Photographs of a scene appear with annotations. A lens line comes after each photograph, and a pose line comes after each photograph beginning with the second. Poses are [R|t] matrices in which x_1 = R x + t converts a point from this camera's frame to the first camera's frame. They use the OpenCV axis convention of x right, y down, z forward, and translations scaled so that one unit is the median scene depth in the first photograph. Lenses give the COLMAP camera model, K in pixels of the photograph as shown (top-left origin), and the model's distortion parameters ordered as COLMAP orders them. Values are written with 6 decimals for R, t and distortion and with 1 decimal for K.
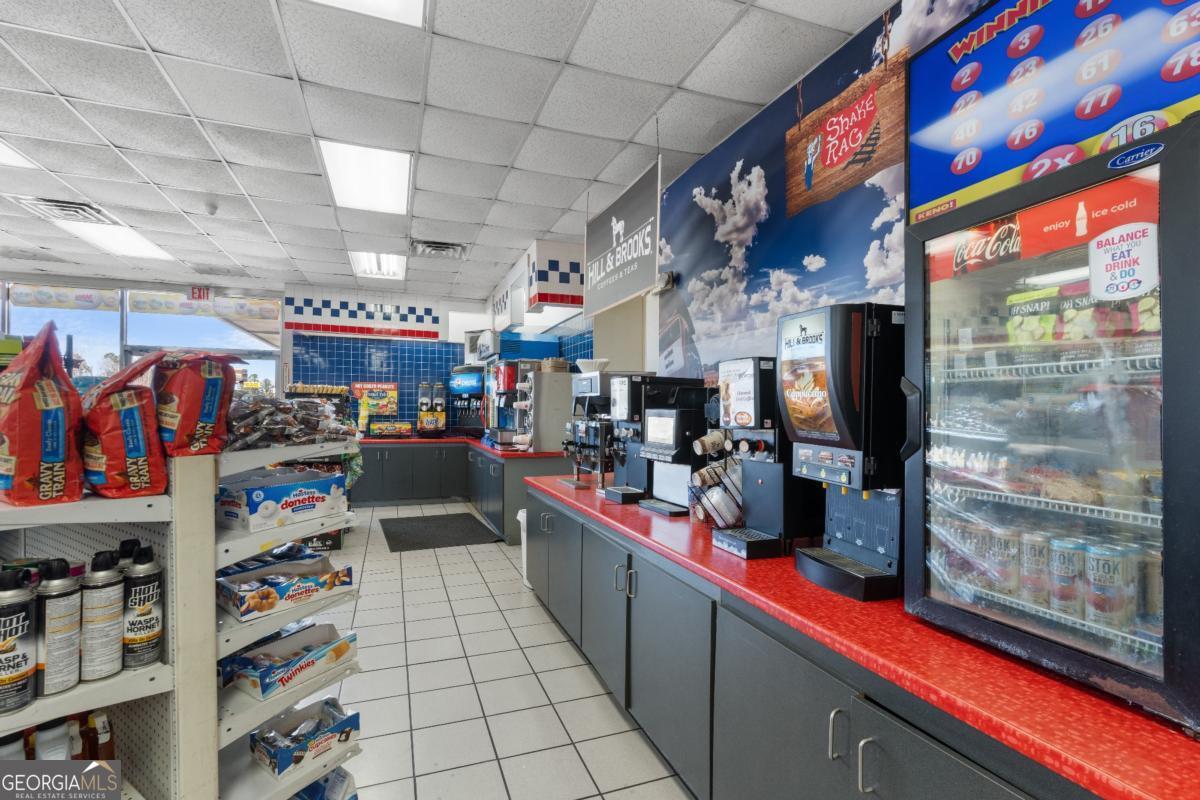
lens RADIAL K [[537.2, 0, 590.4], [0, 537.2, 406.8], [0, 0, 1]] dist [-0.003367, -0.000692]
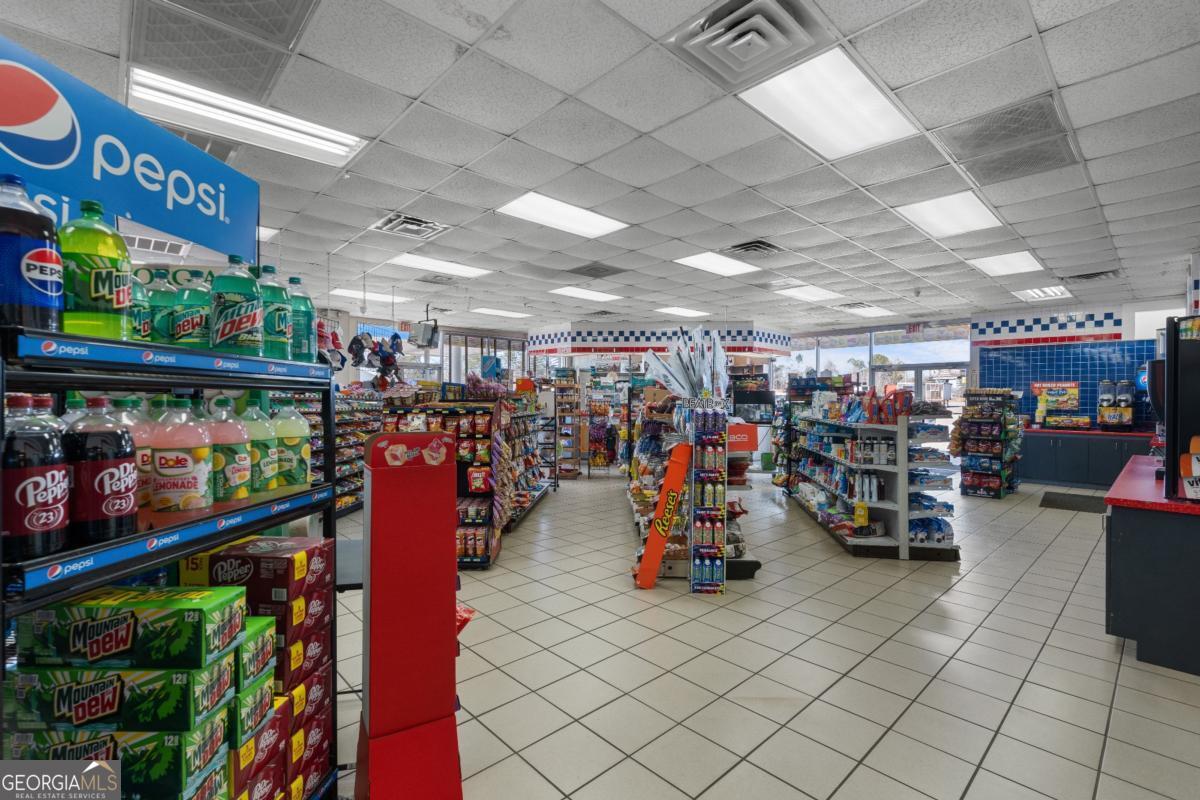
lens RADIAL K [[537.2, 0, 592.0], [0, 537.2, 402.0], [0, 0, 1]] dist [-0.003367, -0.000692]
pose [[0.380857, 0.000143, -0.924634, 0.328329], [0.000356, 1.000000, 0.000301, -0.002327], [0.924634, -0.000443, 0.380857, -0.421477]]
